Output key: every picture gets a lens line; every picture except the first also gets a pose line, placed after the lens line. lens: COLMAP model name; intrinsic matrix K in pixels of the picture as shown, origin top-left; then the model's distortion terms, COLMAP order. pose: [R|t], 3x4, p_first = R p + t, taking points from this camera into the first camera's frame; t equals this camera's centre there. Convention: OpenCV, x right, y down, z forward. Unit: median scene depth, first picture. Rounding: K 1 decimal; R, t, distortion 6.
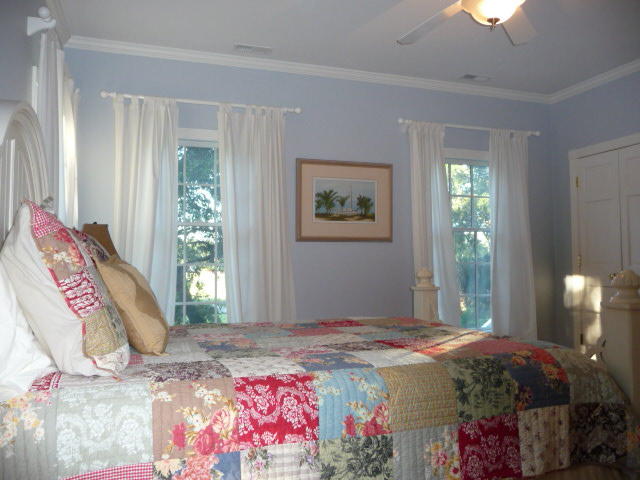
lens RADIAL K [[533.9, 0, 319.3], [0, 533.9, 239.9], [0, 0, 1]] dist [0.003348, -0.002202]
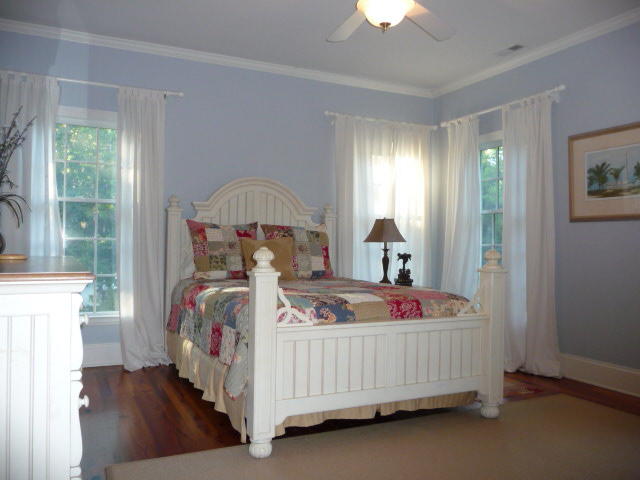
lens RADIAL K [[533.9, 0, 319.9], [0, 533.9, 240.5], [0, 0, 1]] dist [0.003348, -0.002202]
pose [[0.125769, -0.002421, -0.992057, 0.847255], [0.012286, 0.999924, -0.000883, 0.030352], [0.991983, -0.012078, 0.125790, 0.423734]]
